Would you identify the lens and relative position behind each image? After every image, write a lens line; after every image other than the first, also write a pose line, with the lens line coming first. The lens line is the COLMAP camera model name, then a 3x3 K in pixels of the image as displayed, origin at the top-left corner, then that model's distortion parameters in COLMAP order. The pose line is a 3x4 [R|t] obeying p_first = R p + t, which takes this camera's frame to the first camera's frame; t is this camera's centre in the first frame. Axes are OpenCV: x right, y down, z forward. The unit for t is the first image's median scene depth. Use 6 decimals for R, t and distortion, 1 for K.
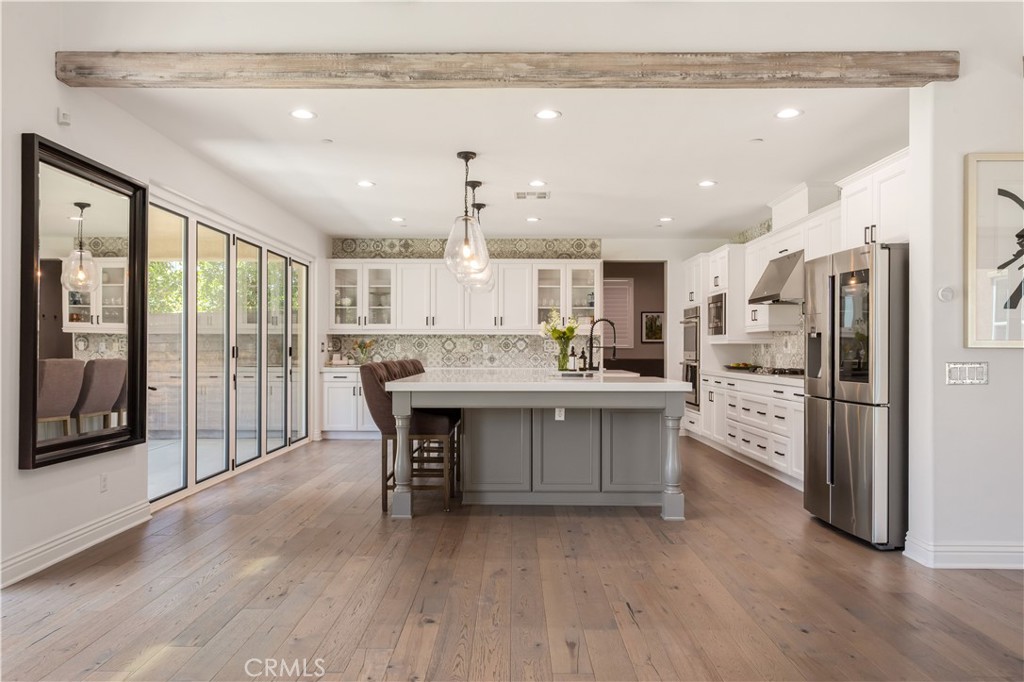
lens RADIAL K [[711.5, 0, 501.2], [0, 711.5, 346.1], [0, 0, 1]] dist [0.008098, -0.006062]
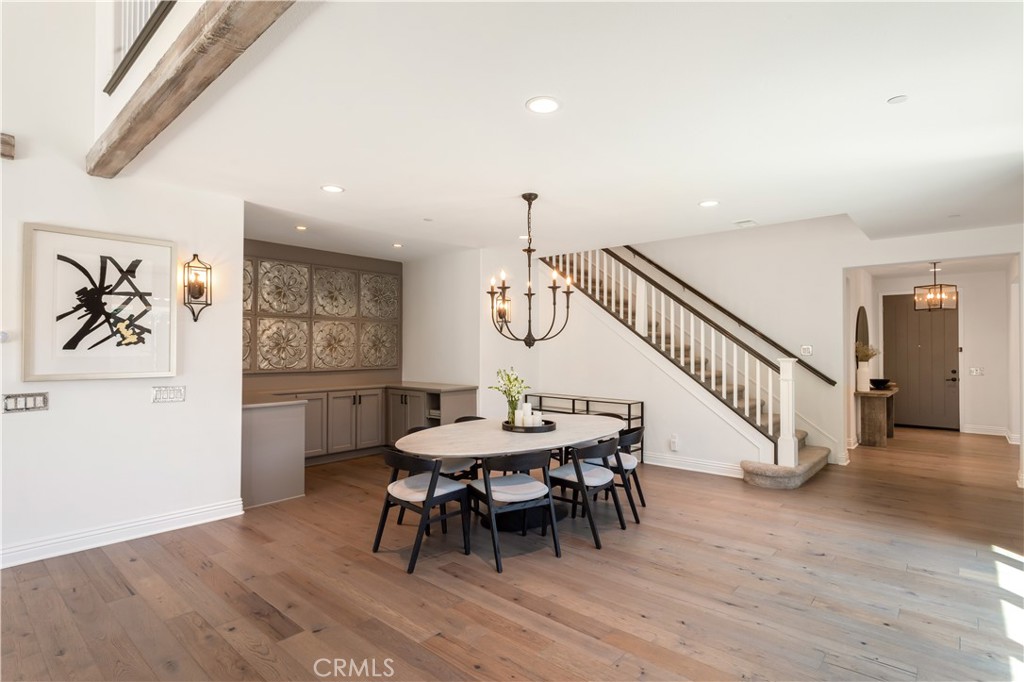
lens RADIAL K [[505.0, 0, 518.0], [0, 505.0, 335.8], [0, 0, 1]] dist [-0.011048, 0.005277]
pose [[0.651295, 0.014961, 0.758677, 0.417022], [-0.004122, 0.999861, -0.016179, -0.049341], [-0.758813, 0.007410, 0.651266, -0.148673]]
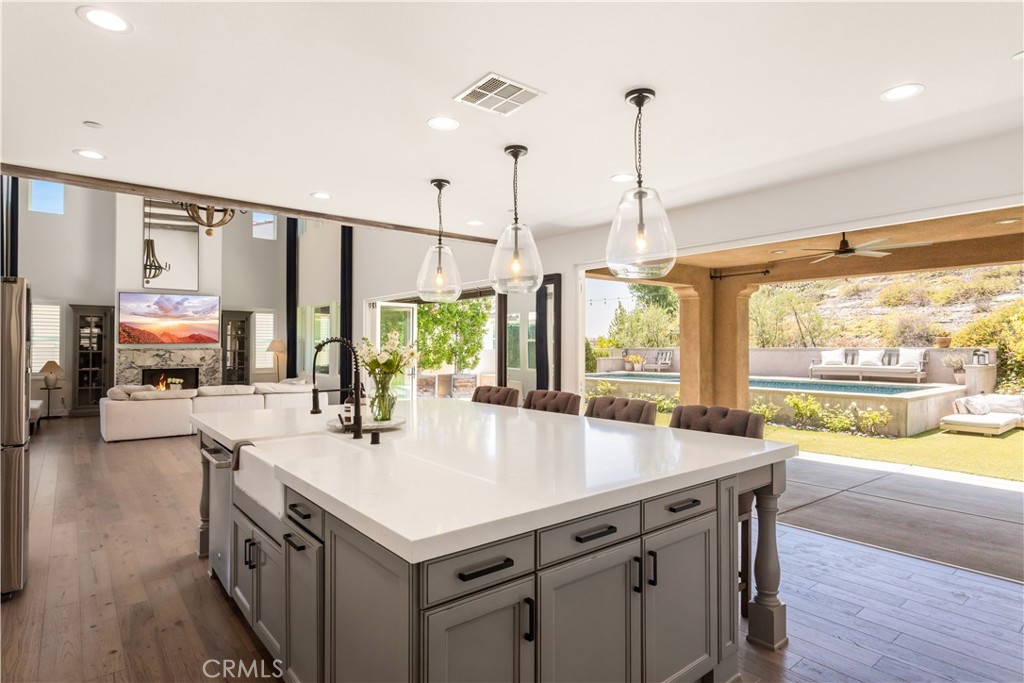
lens RADIAL K [[543.4, 0, 513.7], [0, 543.4, 346.1], [0, 0, 1]] dist [-0.000055, 0.001318]
pose [[-0.765748, -0.006378, -0.643109, 0.386736], [-0.000721, 0.999959, -0.009059, -0.036112], [0.643141, -0.006473, -0.765721, 1.775462]]
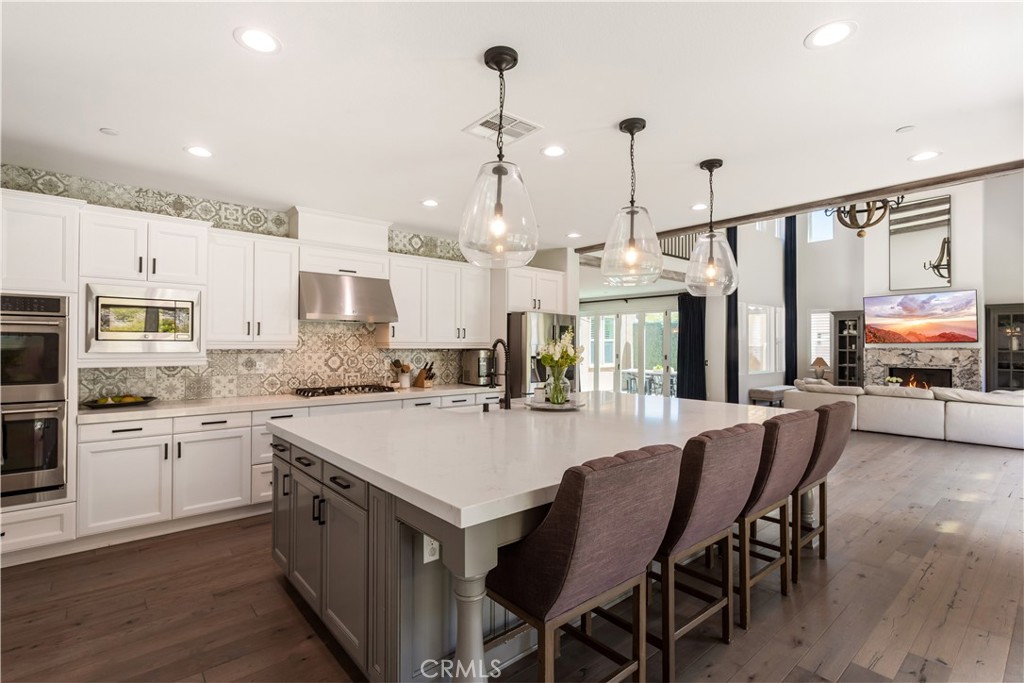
lens RADIAL K [[488.0, 0, 515.4], [0, 488.0, 338.6], [0, 0, 1]] dist [0.002210, 0.002525]
pose [[-0.669699, 0.006380, 0.742605, -0.371927], [-0.008359, 0.999835, -0.016128, -0.038193], [-0.742585, -0.017009, -0.669536, 1.716690]]
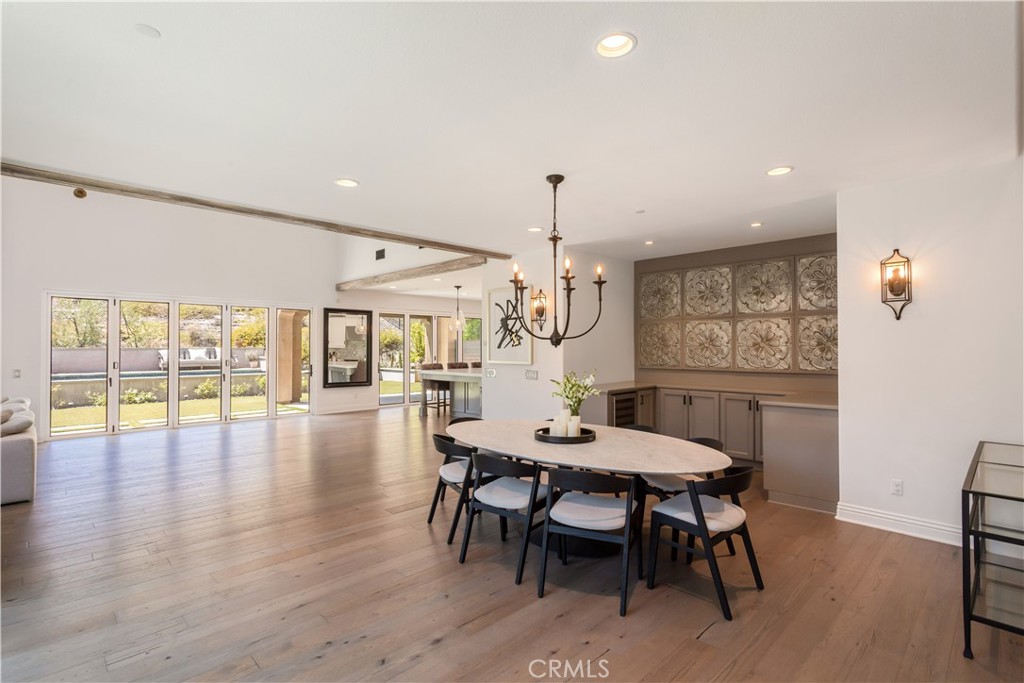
lens RADIAL K [[488.0, 0, 511.6], [0, 488.0, 341.9], [0, 0, 1]] dist [0.002210, 0.002525]
pose [[0.708727, -0.011883, -0.705383, 1.508991], [0.007598, 0.999929, -0.009211, -0.044638], [0.705442, 0.001168, 0.708766, -0.179152]]
